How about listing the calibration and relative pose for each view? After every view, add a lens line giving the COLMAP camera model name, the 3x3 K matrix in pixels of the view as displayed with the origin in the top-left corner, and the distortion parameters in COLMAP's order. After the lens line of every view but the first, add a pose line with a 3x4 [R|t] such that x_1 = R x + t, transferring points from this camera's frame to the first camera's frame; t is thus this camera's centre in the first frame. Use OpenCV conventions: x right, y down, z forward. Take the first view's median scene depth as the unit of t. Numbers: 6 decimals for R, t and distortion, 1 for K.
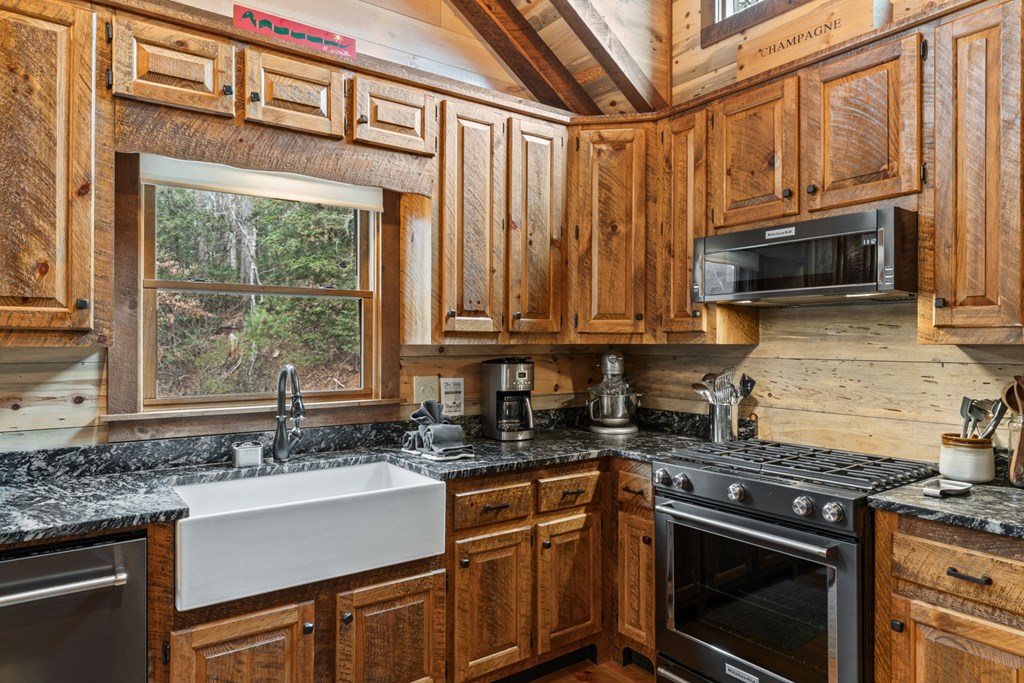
lens RADIAL K [[641.9, 0, 511.0], [0, 641.9, 341.4], [0, 0, 1]] dist [0.005142, -0.000766]
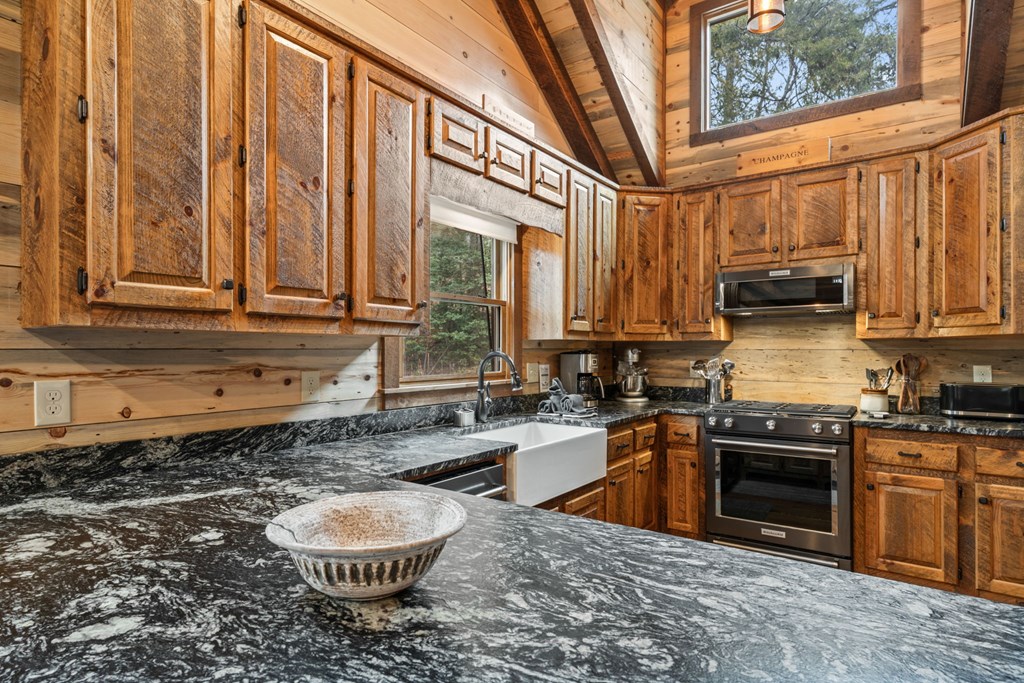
lens RADIAL K [[568.8, 0, 501.2], [0, 568.8, 352.1], [0, 0, 1]] dist [0.011051, 0.000933]
pose [[0.945714, -0.001865, 0.324995, -0.735544], [0.000897, 0.999995, 0.003128, 0.032505], [-0.324999, -0.002667, 0.945710, -0.174300]]
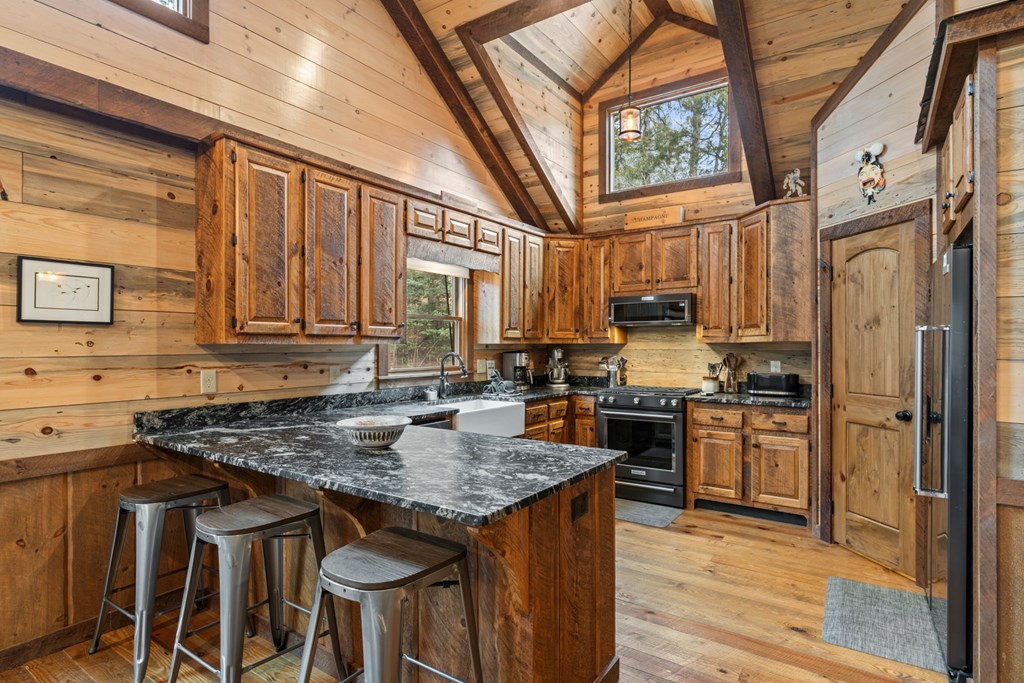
lens RADIAL K [[568.8, 0, 506.6], [0, 568.8, 348.8], [0, 0, 1]] dist [0.011051, 0.000933]
pose [[0.938488, -0.004249, 0.345286, -0.829398], [0.001517, 0.999965, 0.008183, 0.007582], [-0.345309, -0.007156, 0.938462, -0.854886]]
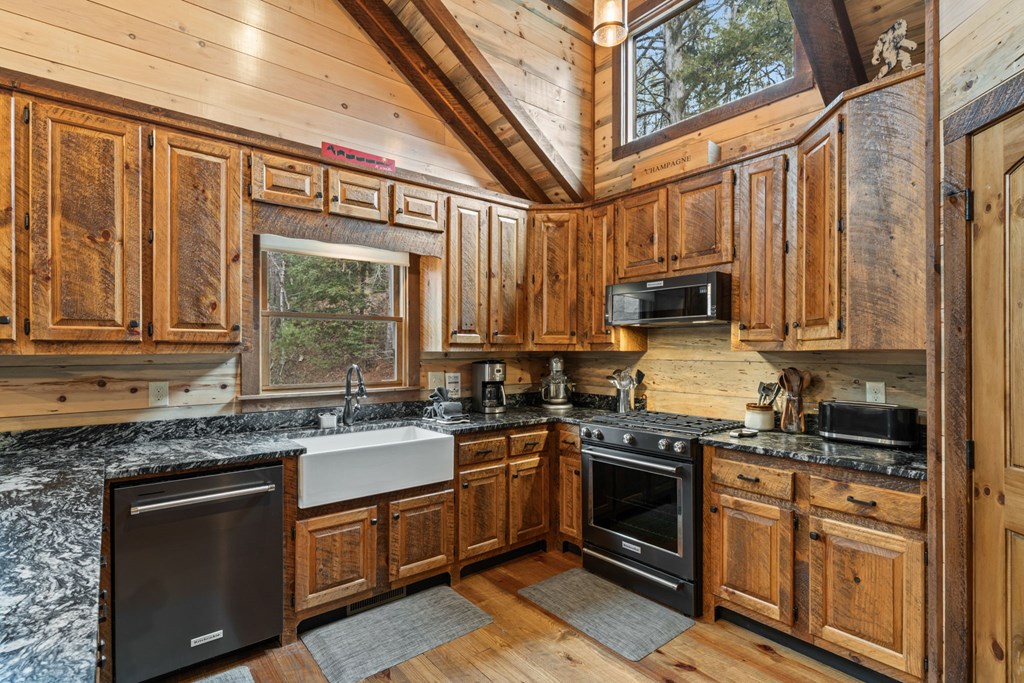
lens RADIAL K [[505.7, 0, 509.5], [0, 505.7, 351.5], [0, 0, 1]] dist [0.007946, 0.000075]
pose [[0.998413, -0.001992, 0.056272, -0.030786], [0.001673, 0.999982, 0.005709, -0.002258], [-0.056283, -0.005606, 0.998399, -0.278227]]
